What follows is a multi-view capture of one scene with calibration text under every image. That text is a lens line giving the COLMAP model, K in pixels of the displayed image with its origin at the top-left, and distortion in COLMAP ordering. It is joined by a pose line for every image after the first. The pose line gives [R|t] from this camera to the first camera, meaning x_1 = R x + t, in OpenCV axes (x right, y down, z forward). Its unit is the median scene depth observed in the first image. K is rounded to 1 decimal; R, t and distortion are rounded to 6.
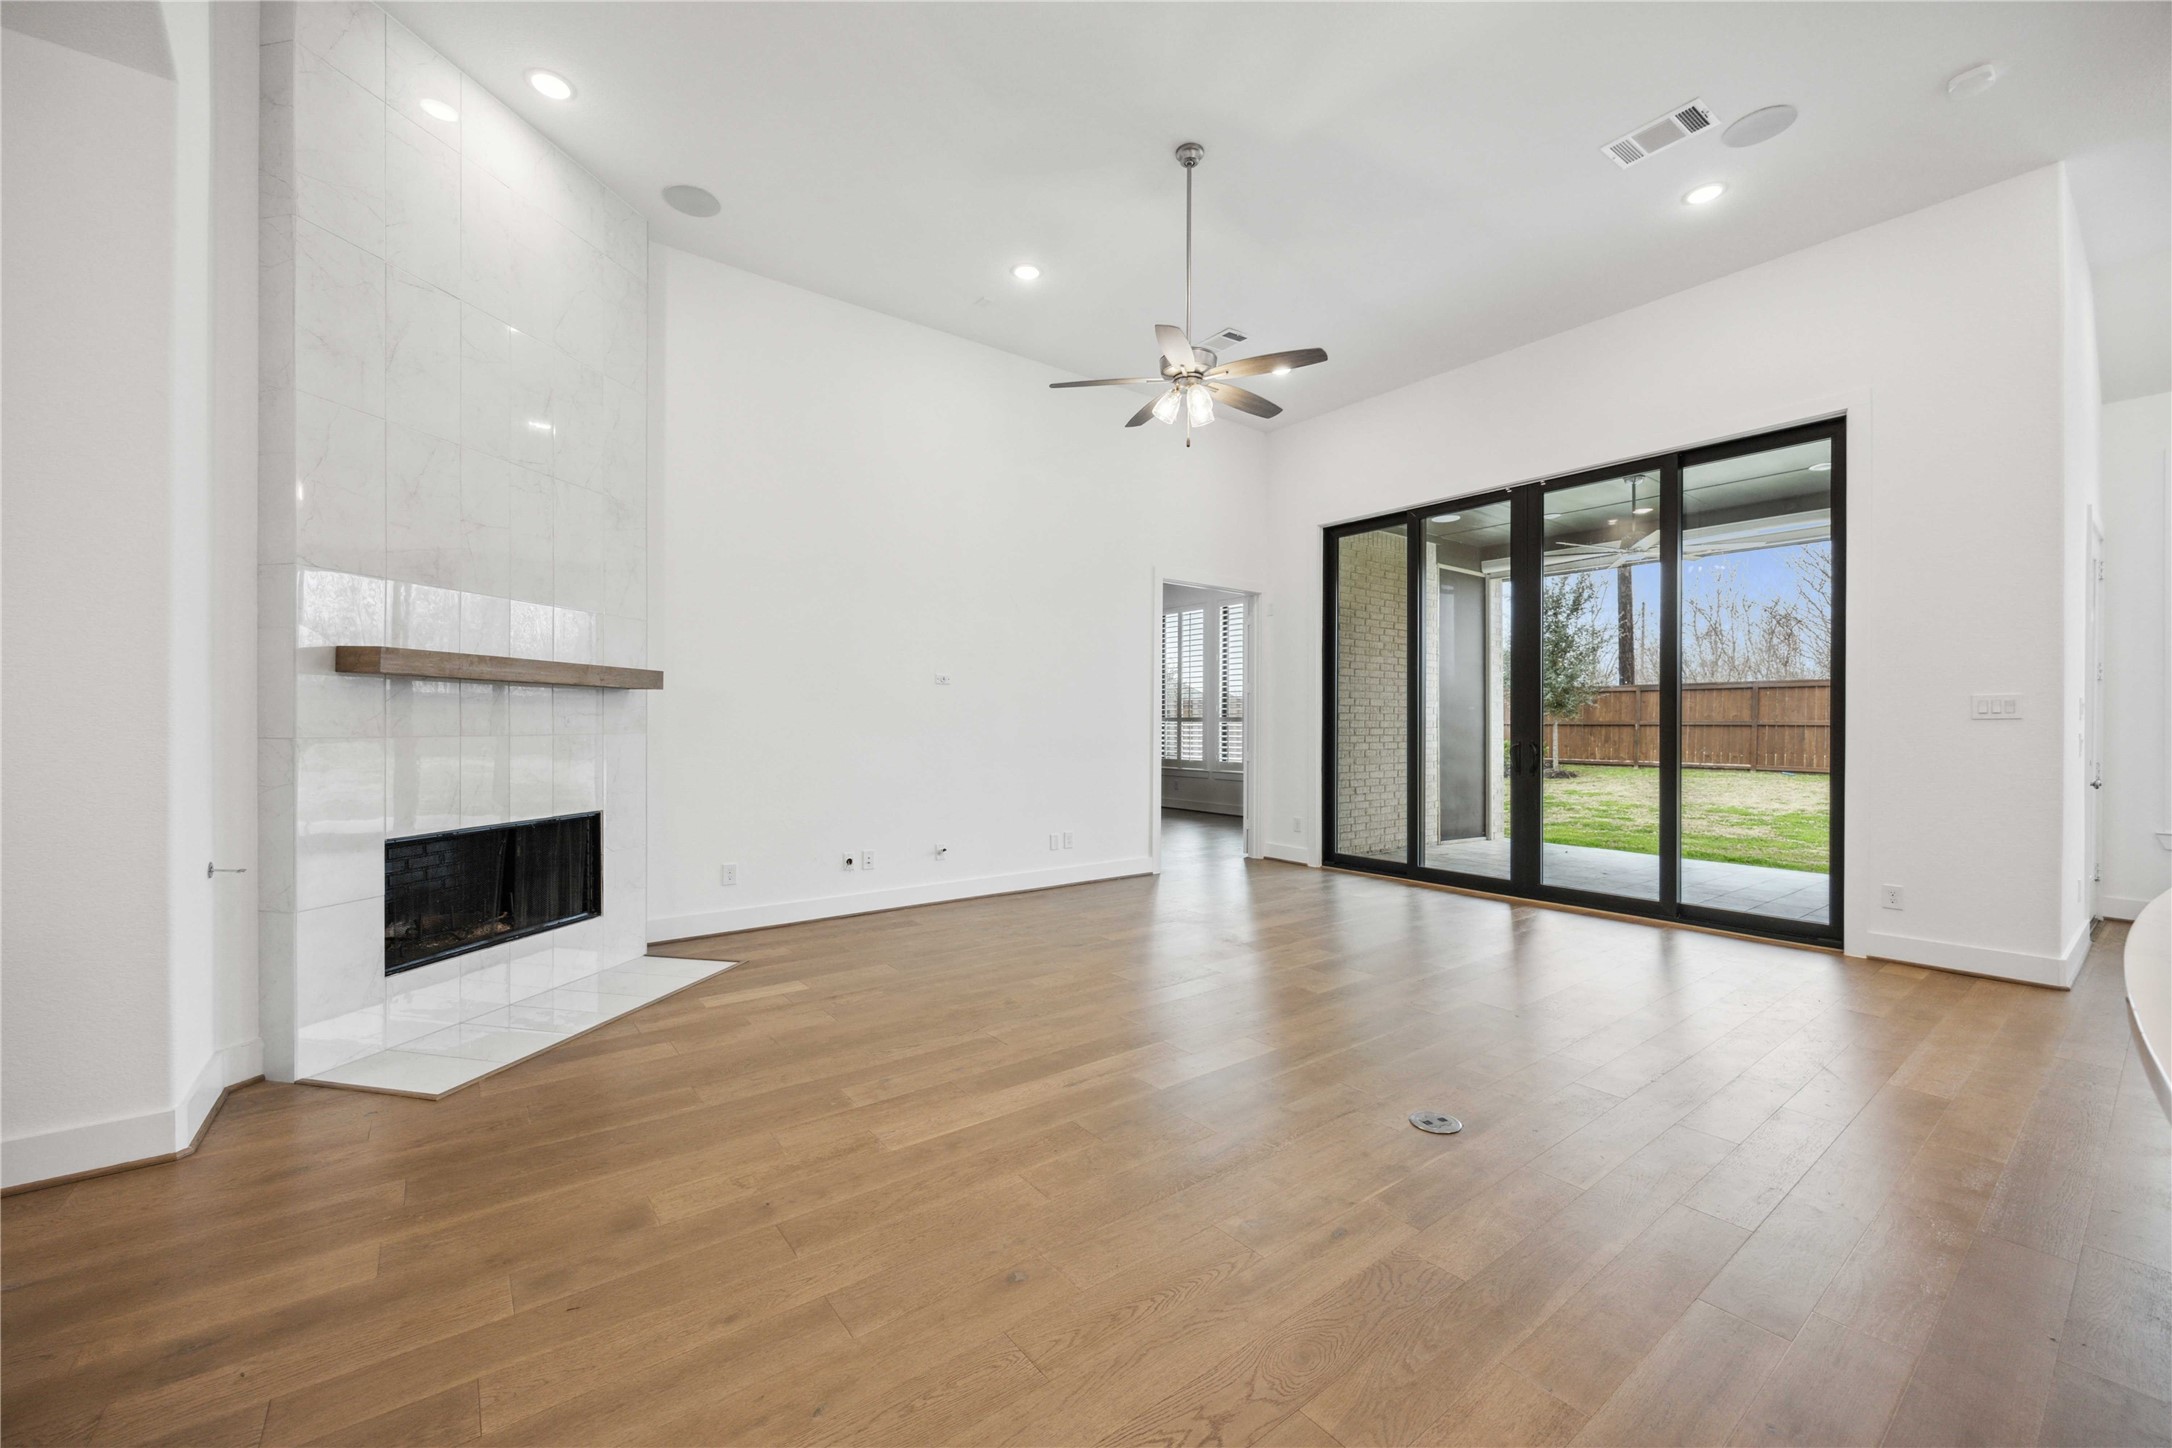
lens RADIAL K [[846.8, 0, 1092.0], [0, 846.8, 724.3], [0, 0, 1]] dist [0.002523, -0.000993]
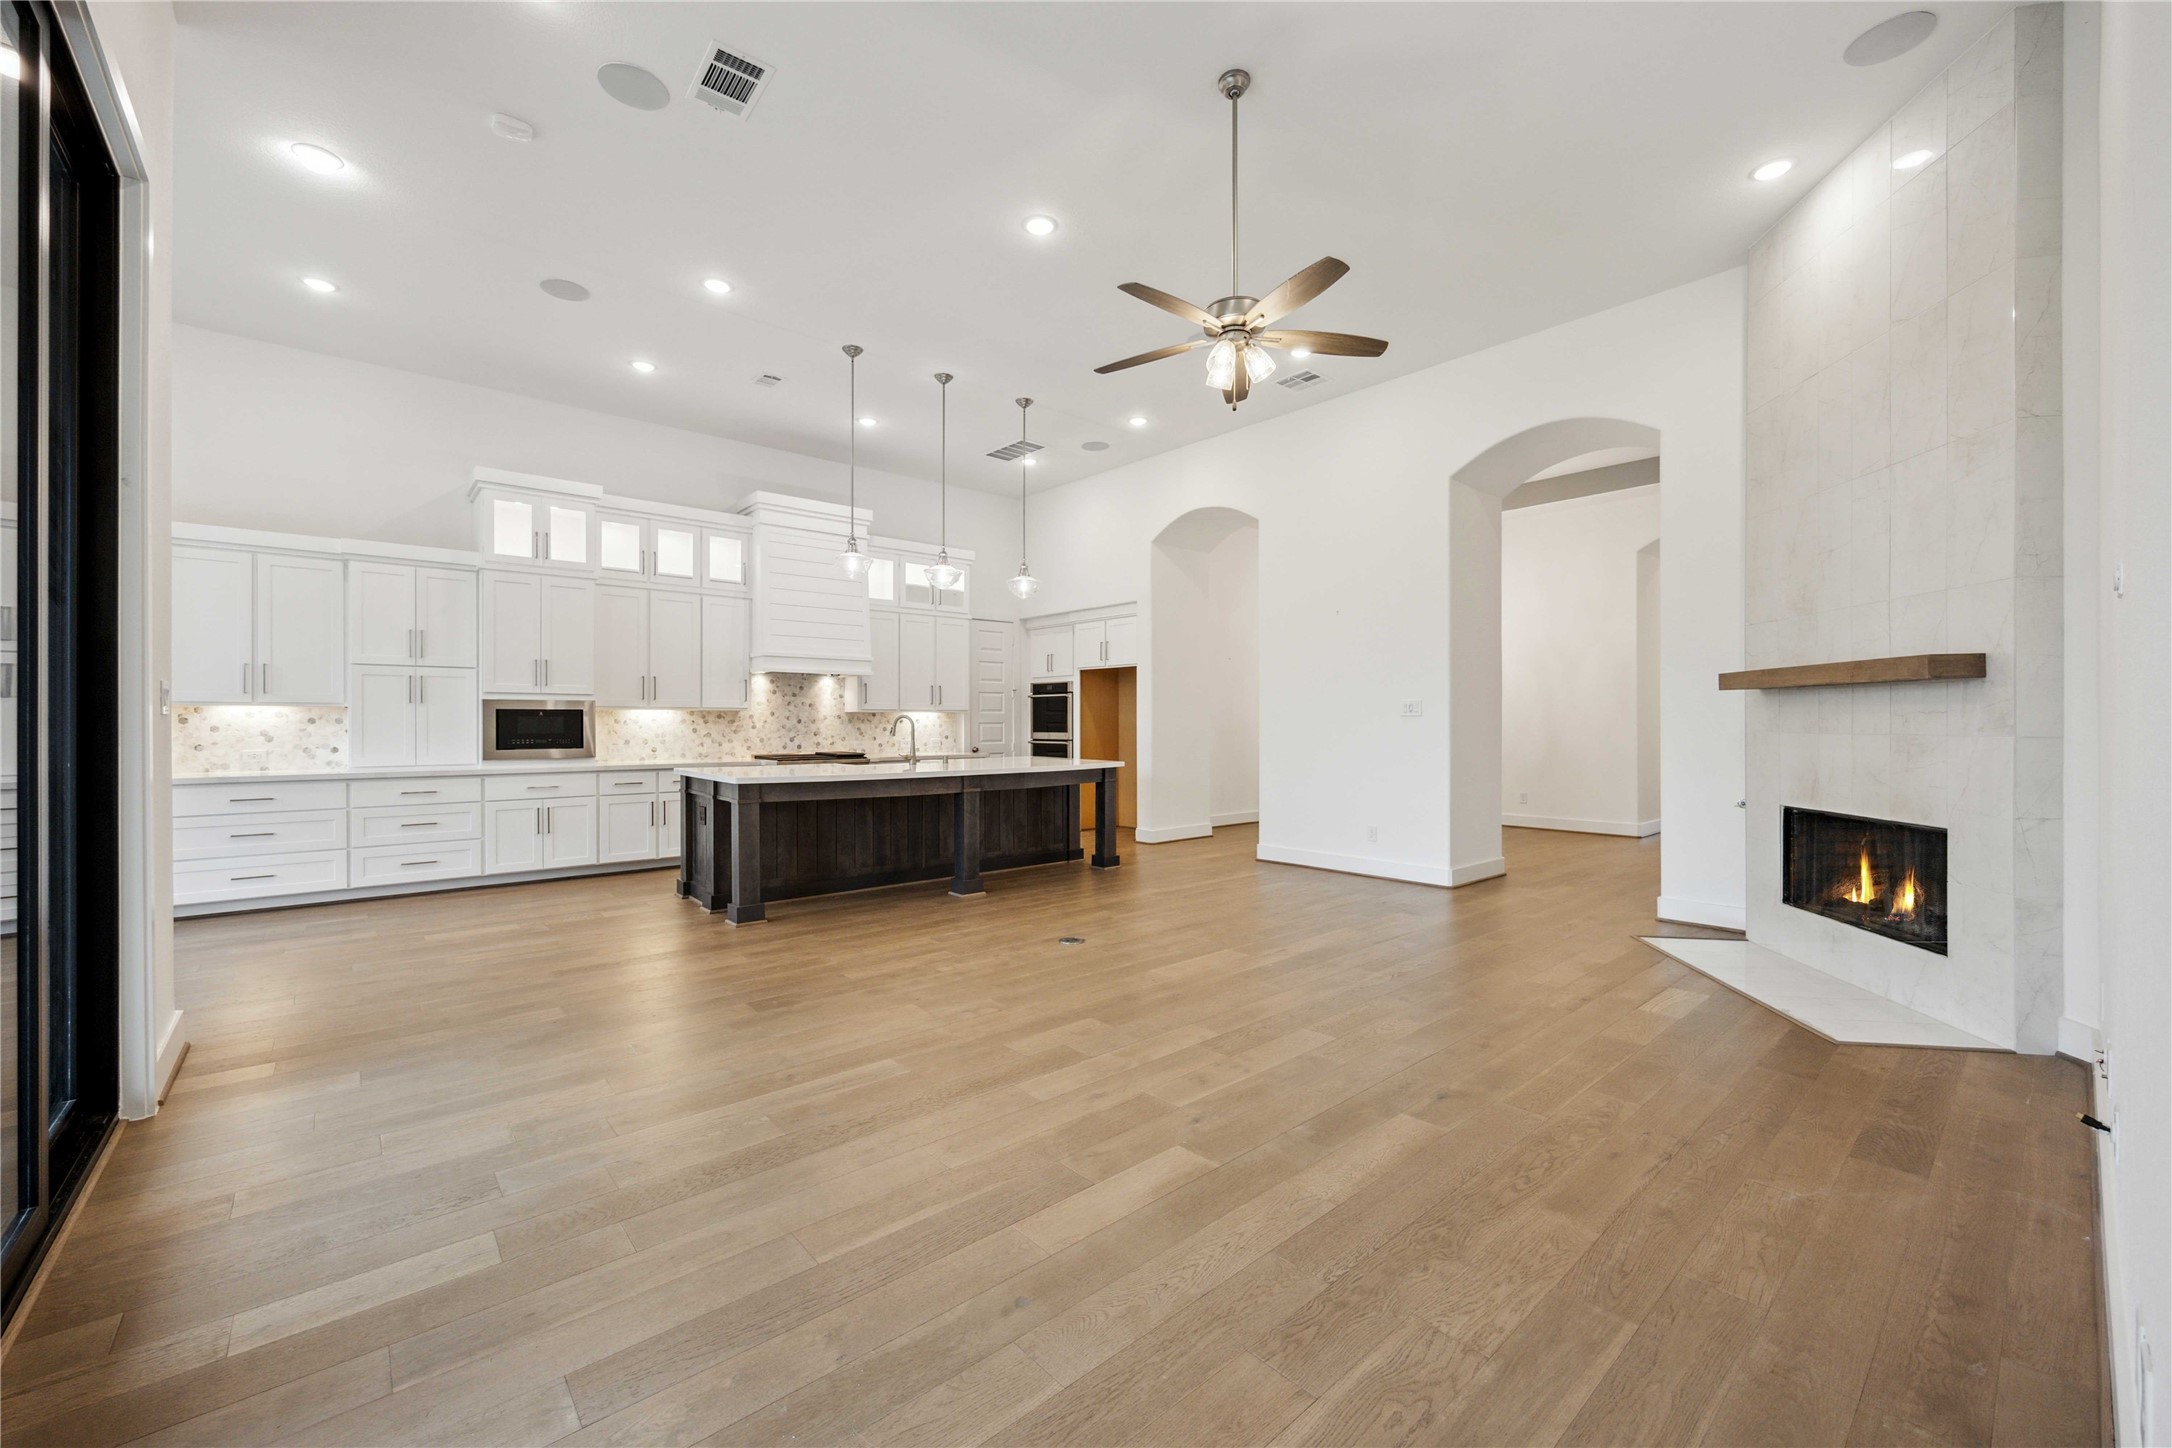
lens RADIAL K [[846.8, 0, 1074.0], [0, 846.8, 729.7], [0, 0, 1]] dist [0.002523, -0.000993]
pose [[-0.999060, -0.002533, -0.043268, 0.268737], [-0.002895, 0.999961, 0.008313, 0.000880], [0.043245, 0.008430, -0.999029, 1.579187]]
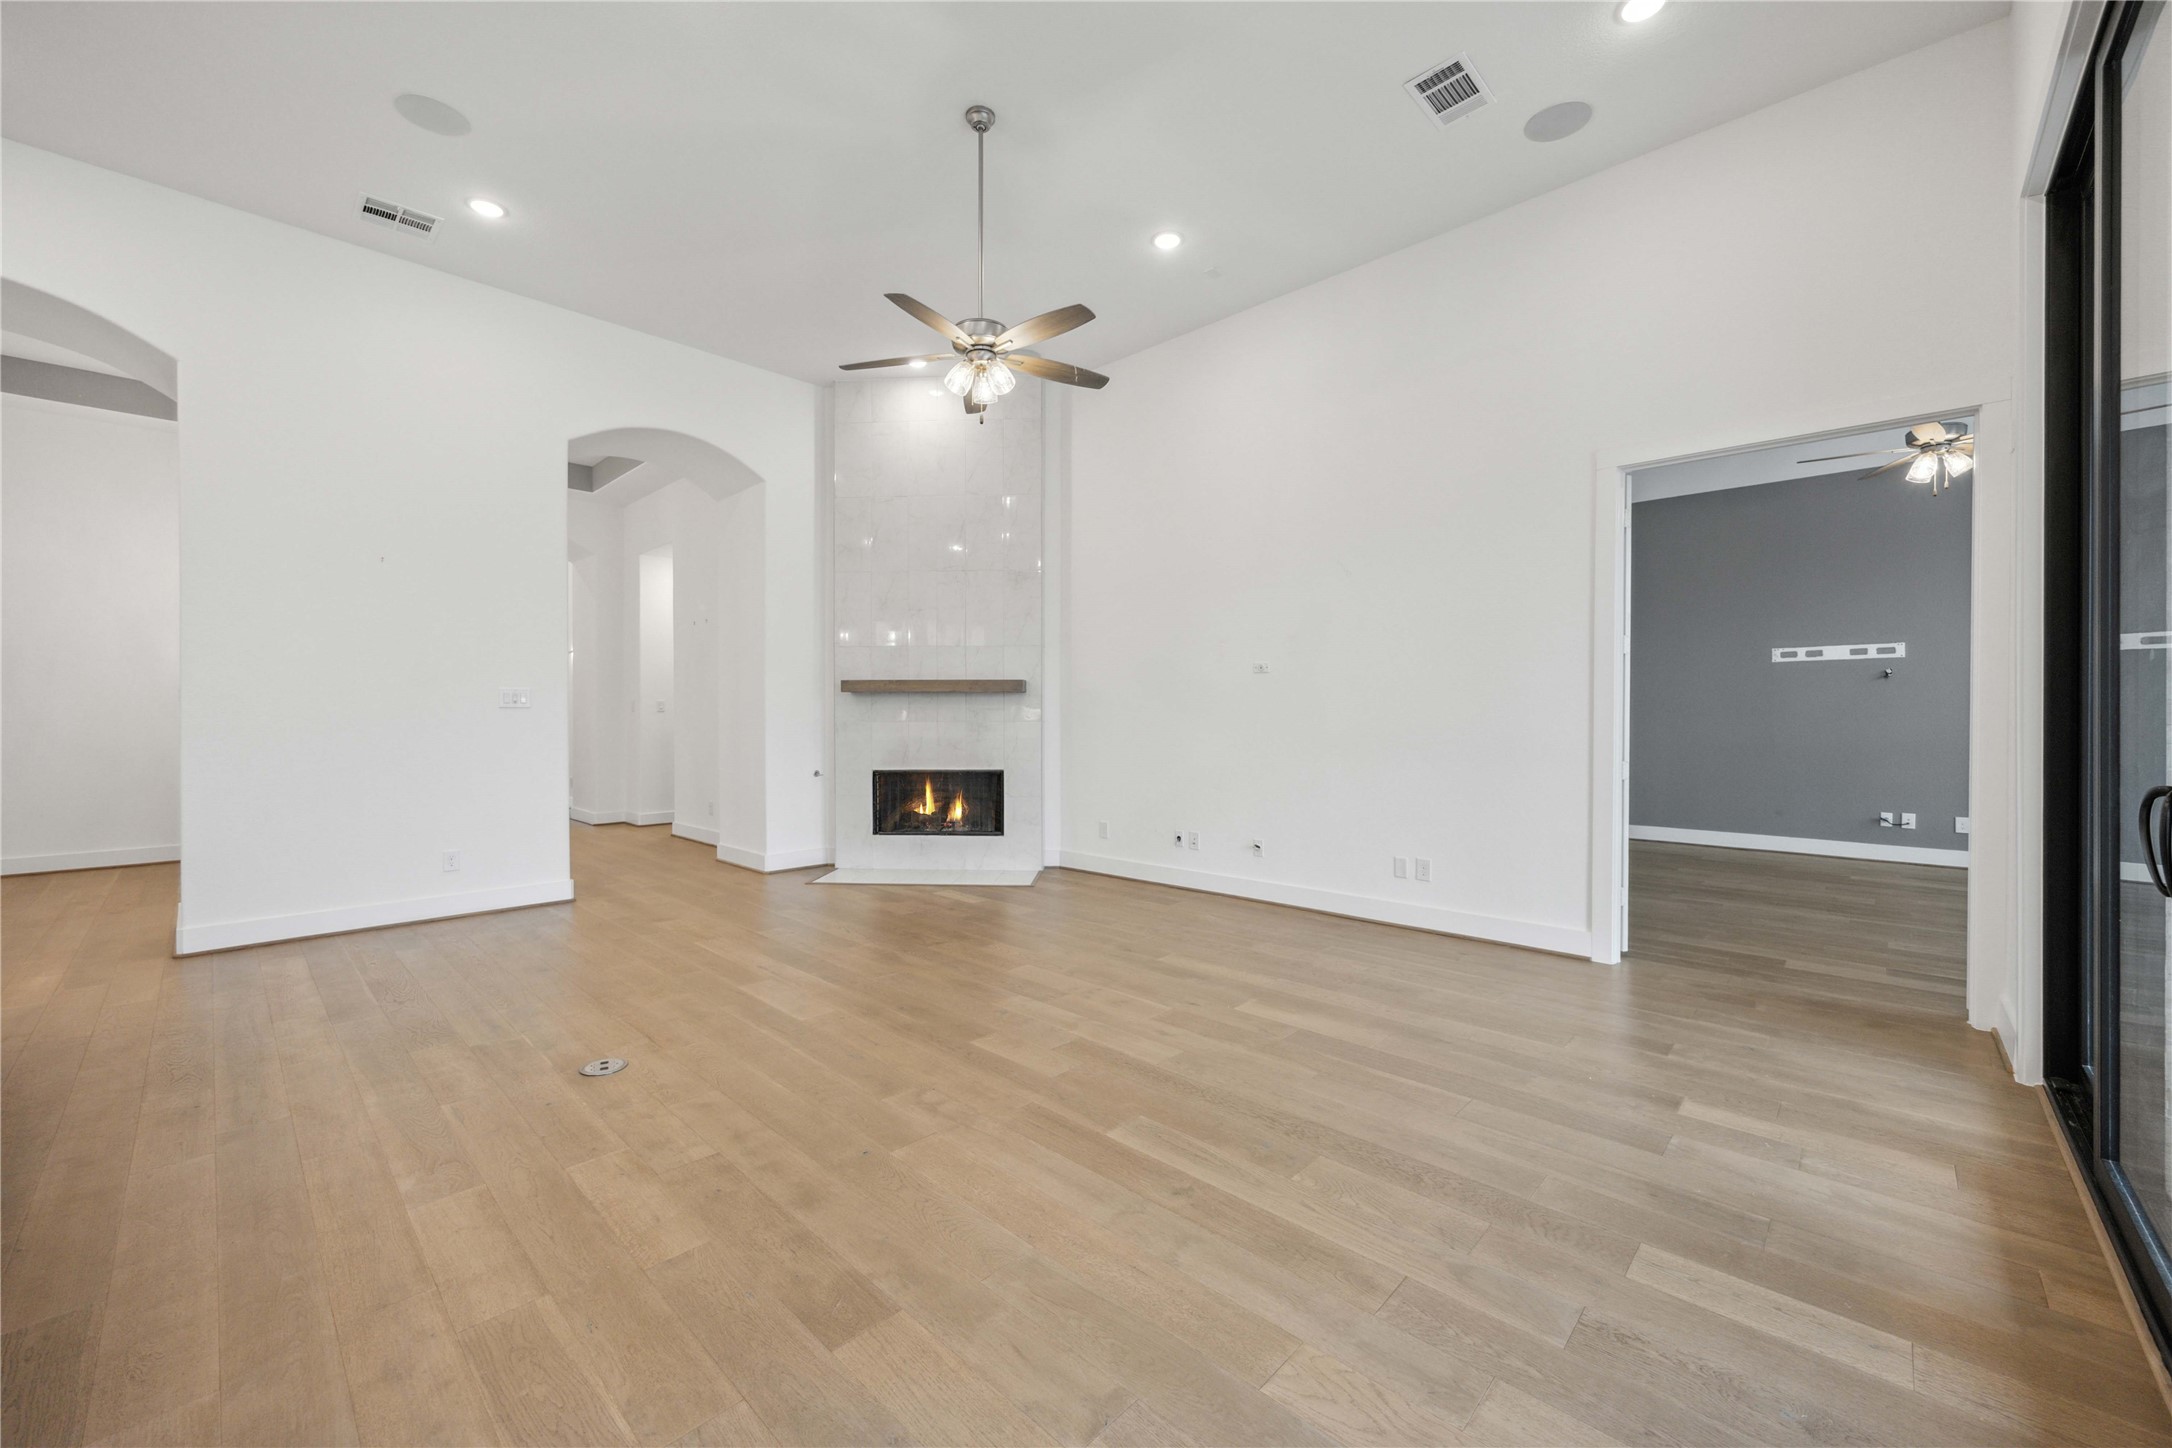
lens RADIAL K [[846.8, 0, 1093.2], [0, 846.8, 718.7], [0, 0, 1]] dist [0.002523, -0.000993]
pose [[0.147658, -0.000889, -0.989038, 0.902663], [0.002368, 0.999997, -0.000546, 0.006515], [0.989036, -0.002262, 0.147659, 0.827727]]
